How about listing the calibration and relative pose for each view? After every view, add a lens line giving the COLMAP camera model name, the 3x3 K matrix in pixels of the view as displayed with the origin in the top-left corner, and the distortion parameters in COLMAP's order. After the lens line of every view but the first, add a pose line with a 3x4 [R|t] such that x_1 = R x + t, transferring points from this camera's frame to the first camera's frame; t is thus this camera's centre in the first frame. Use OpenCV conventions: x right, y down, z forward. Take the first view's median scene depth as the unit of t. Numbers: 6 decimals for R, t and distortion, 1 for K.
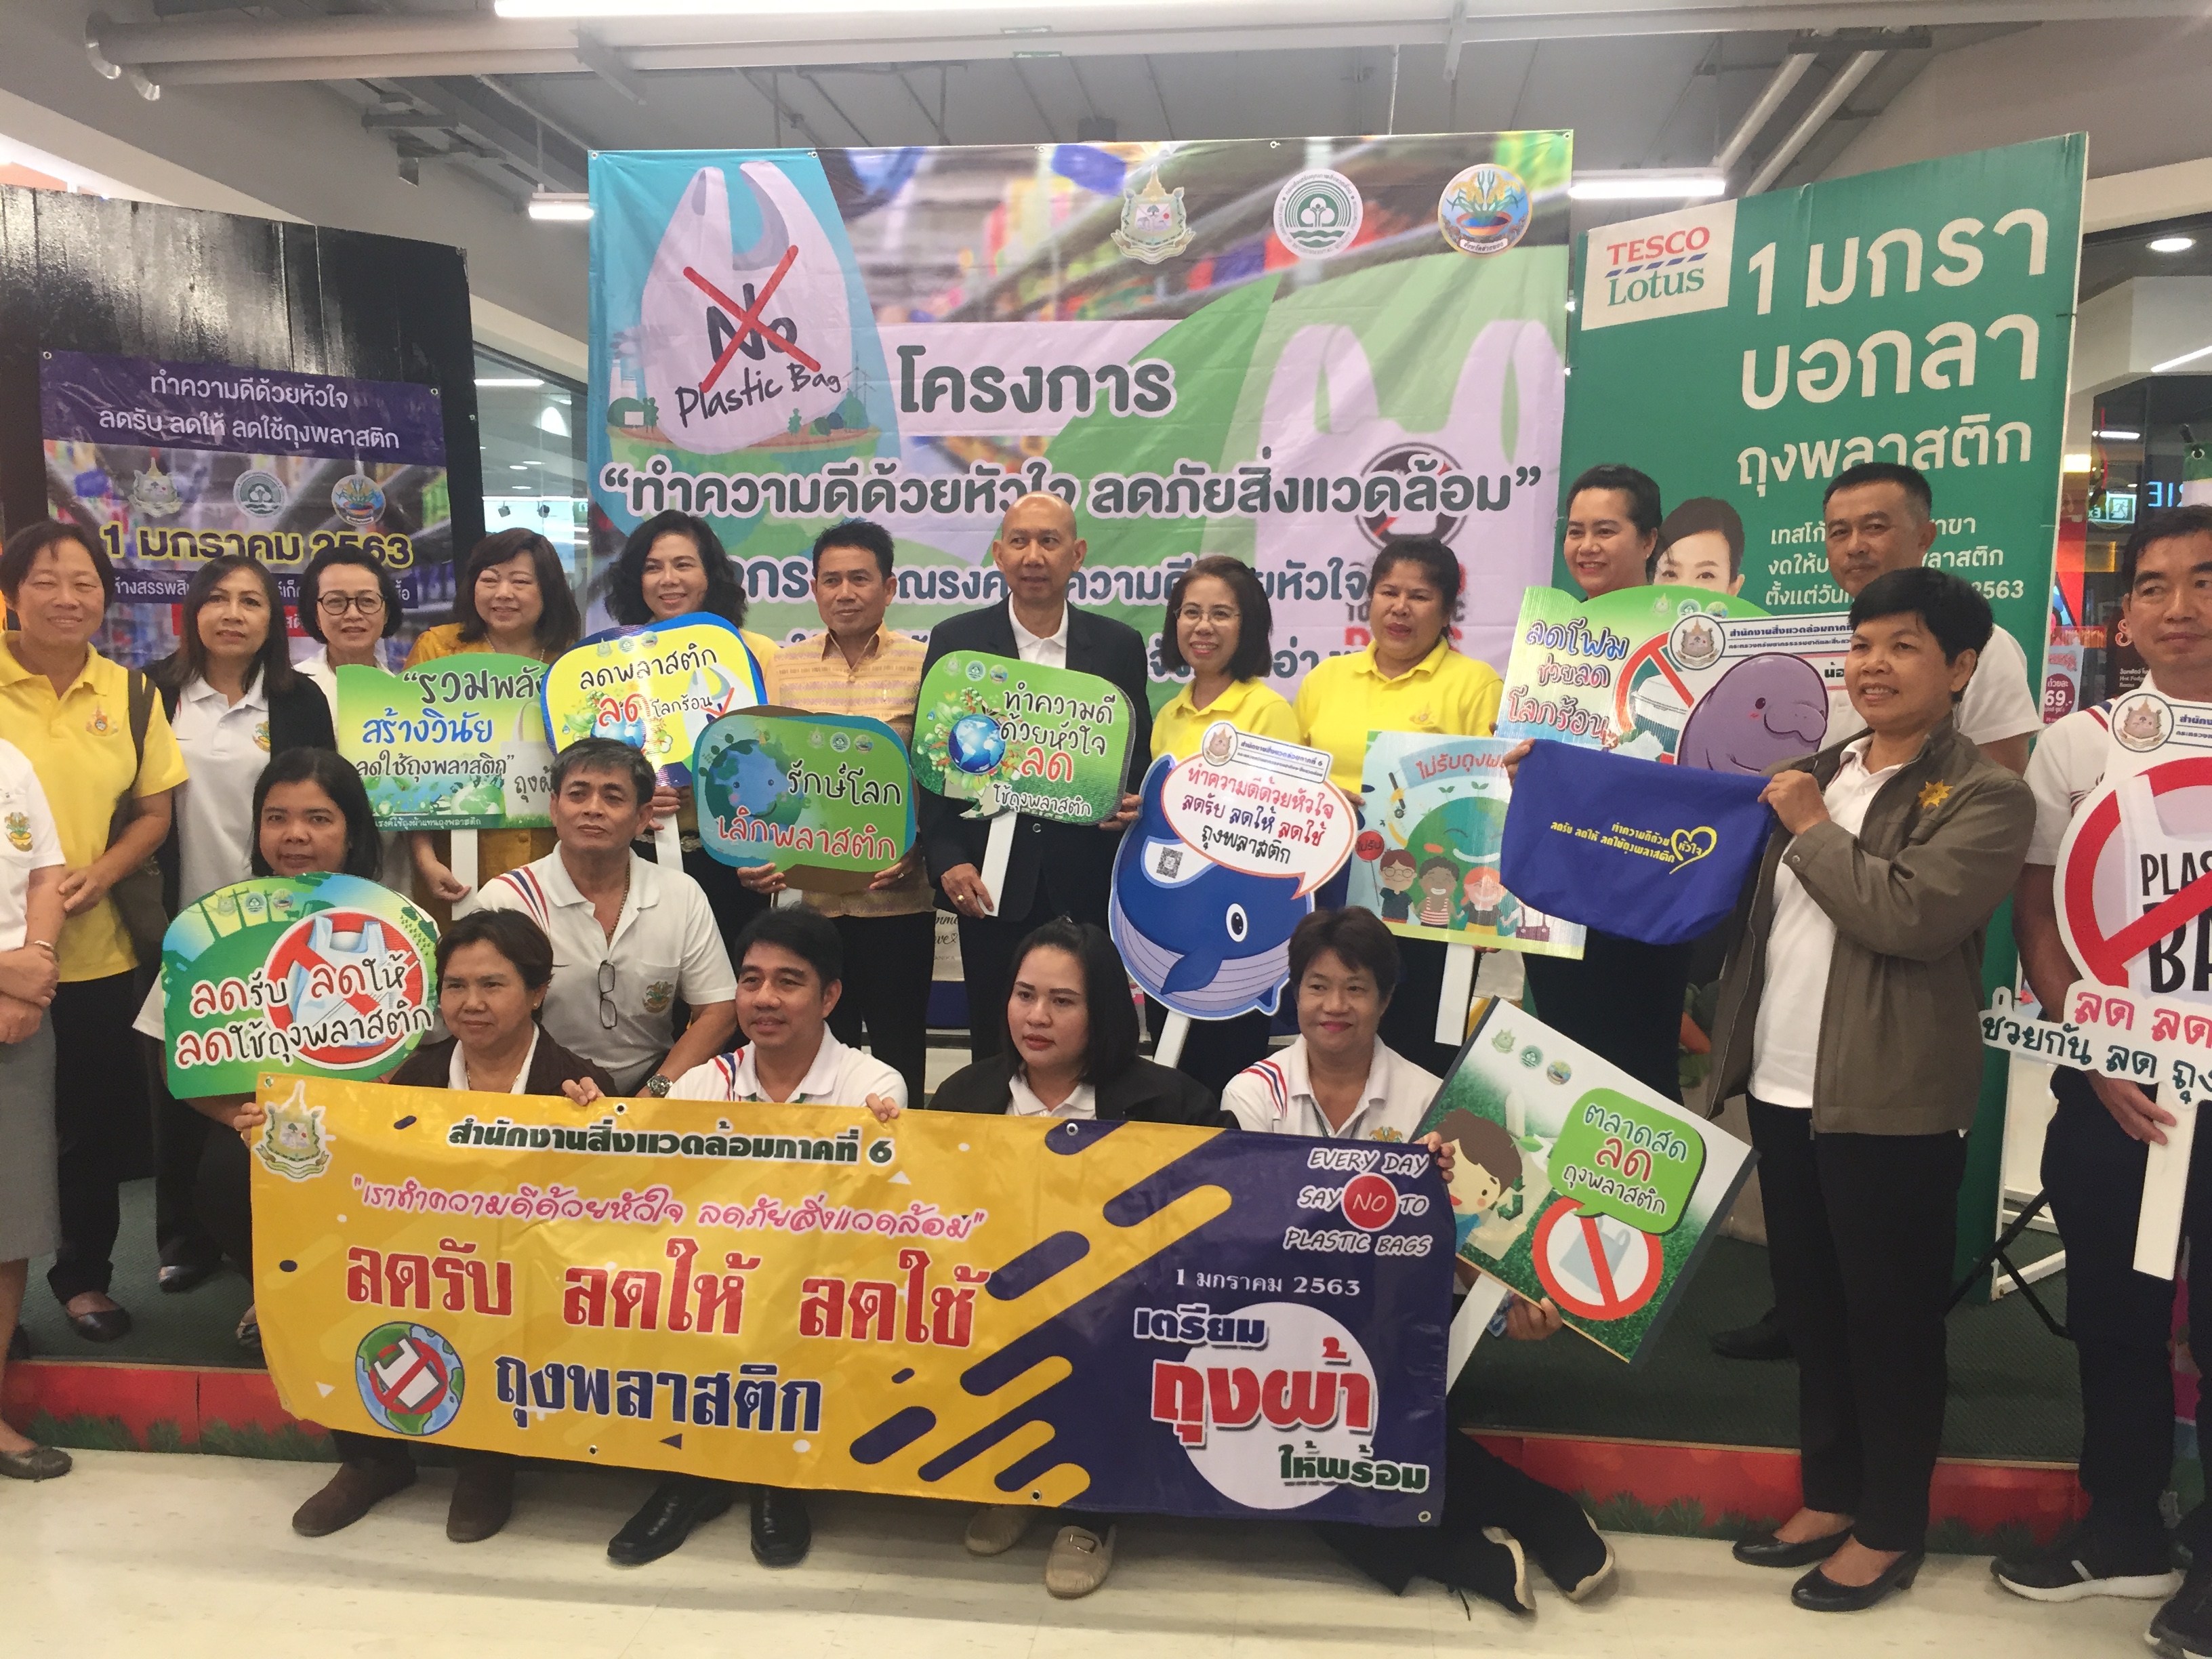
lens RADIAL K [[1872.1, 0, 1106.0], [0, 1872.1, 829.5], [0, 0, 1]] dist [0.060484, 0.000713]
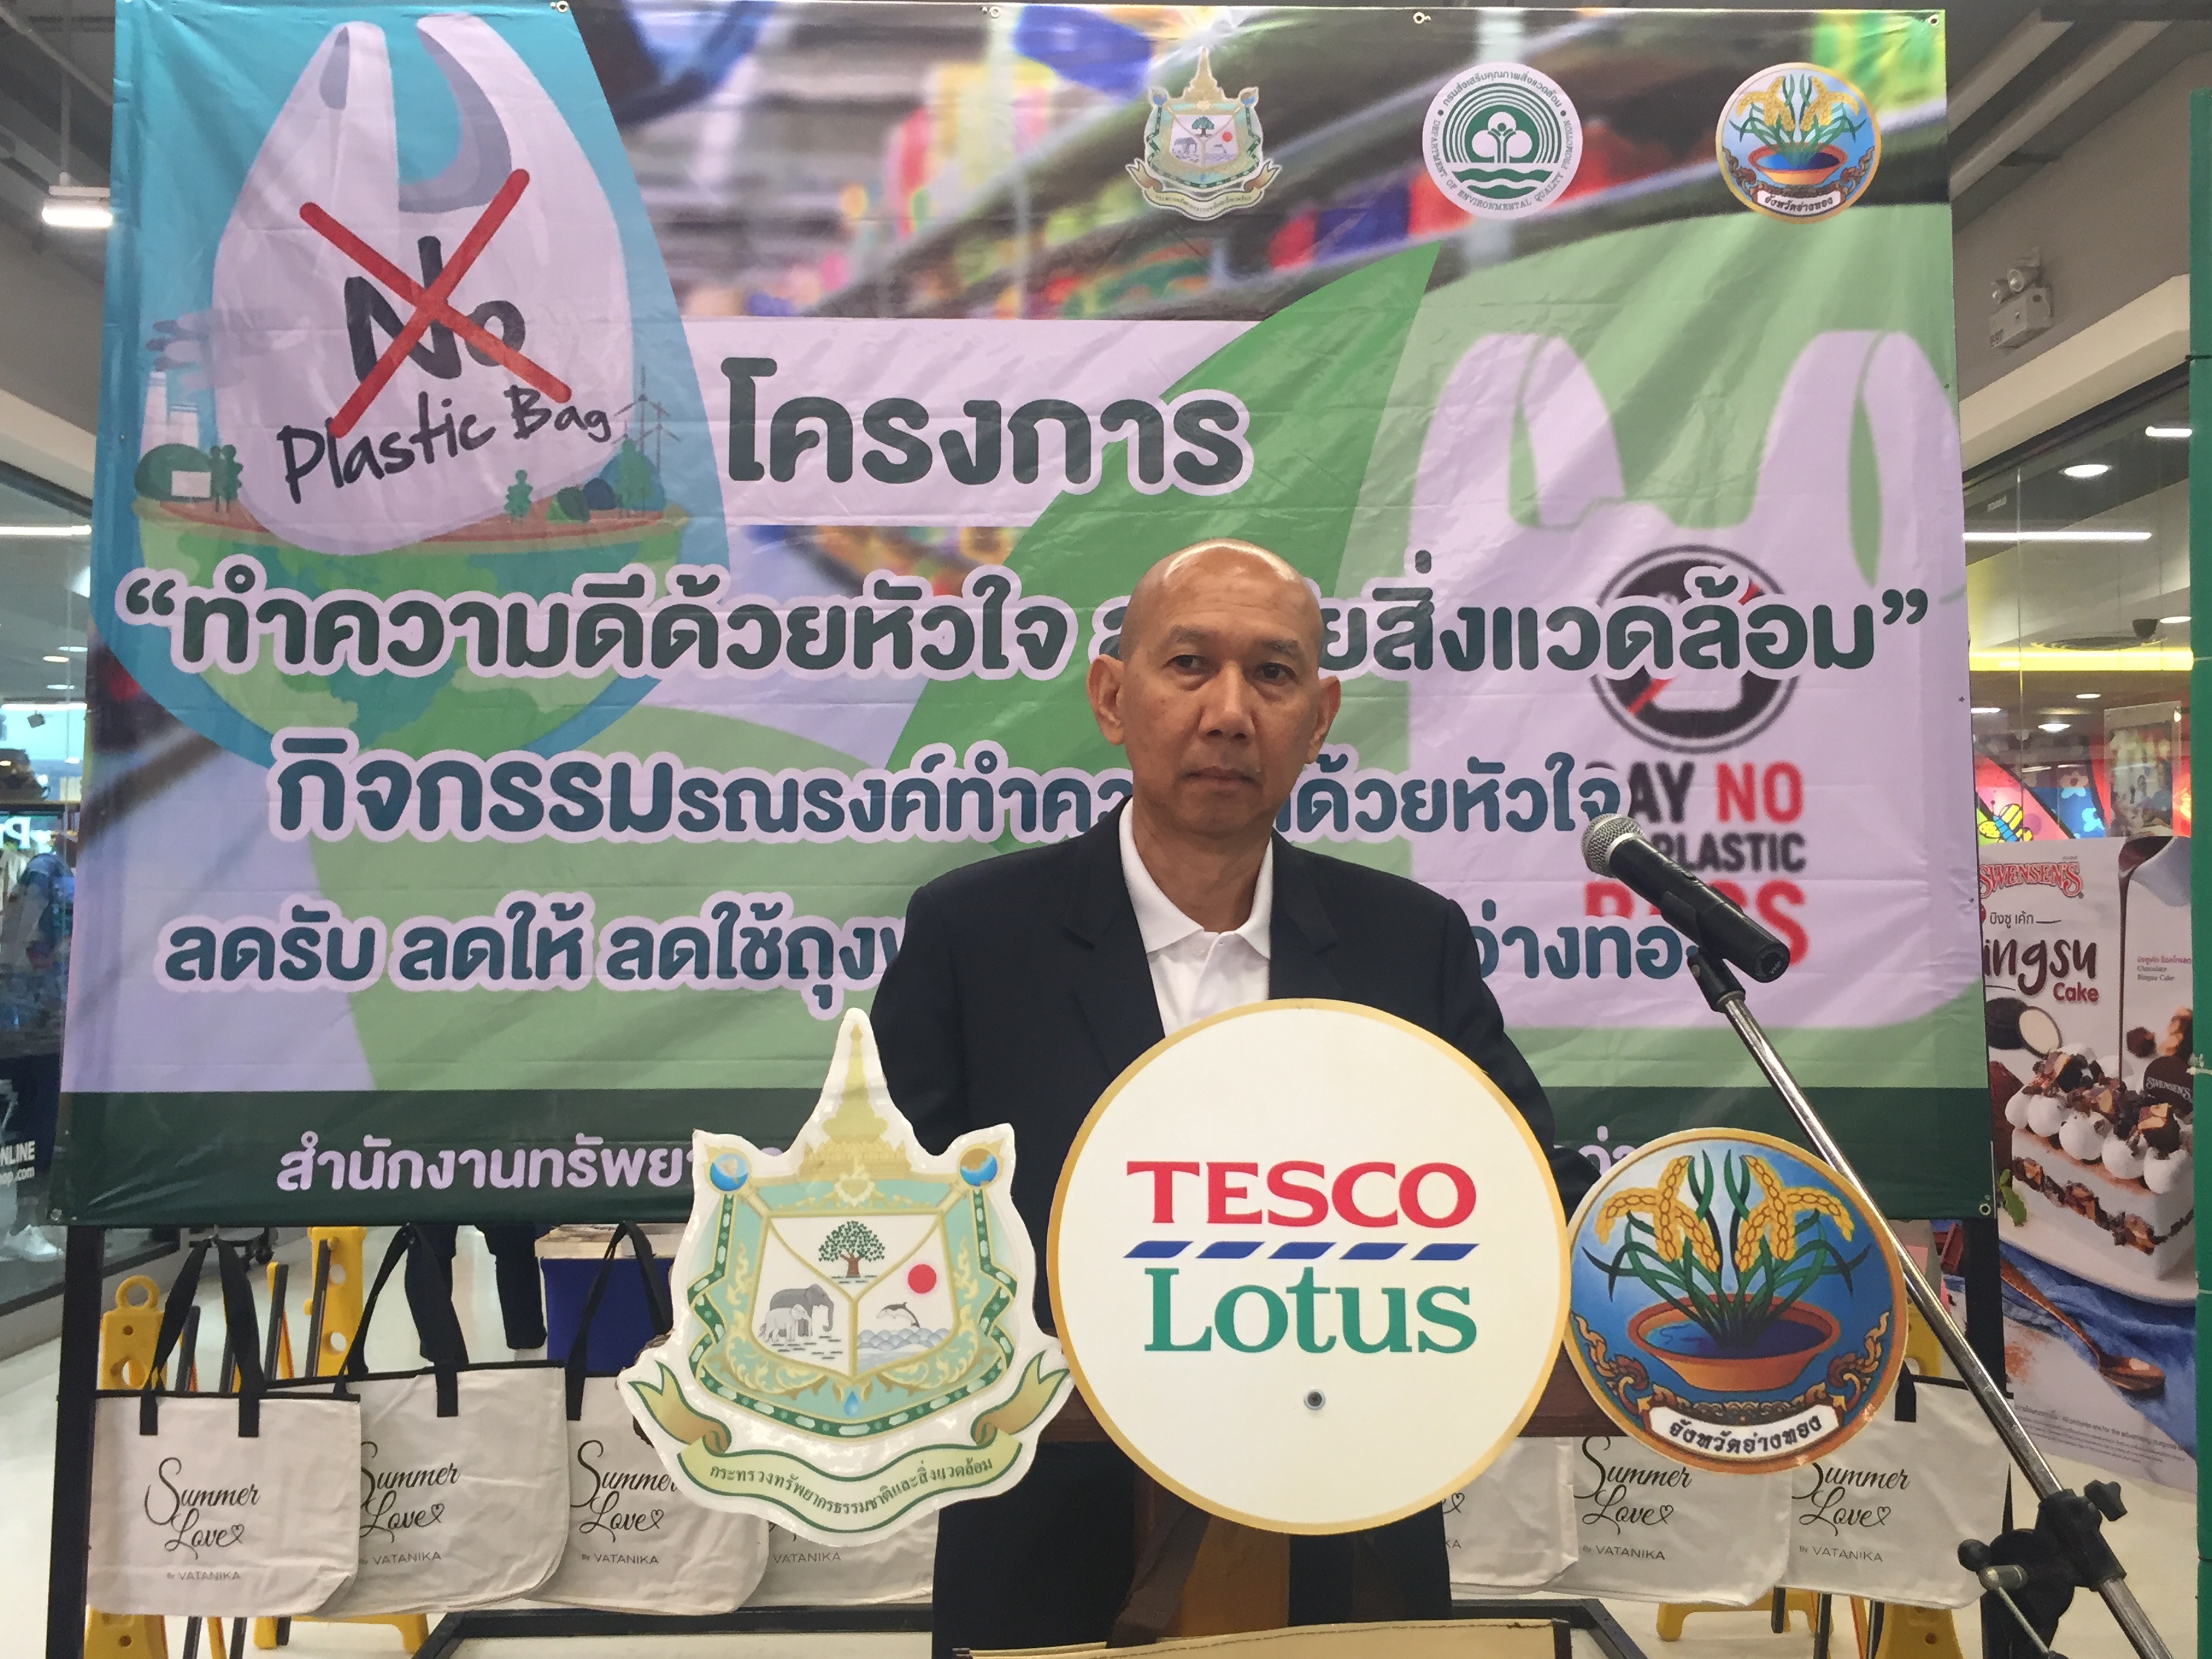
lens RADIAL K [[2131.9, 0, 1106.0], [0, 2131.9, 829.5], [0, 0, 1]] dist [0.086778, -0.132929]
pose [[0.989746, -0.004010, 0.142780, -0.091412], [0.020908, 0.992906, -0.117047, -0.053416], [-0.141298, 0.118832, 0.982809, 0.412136]]
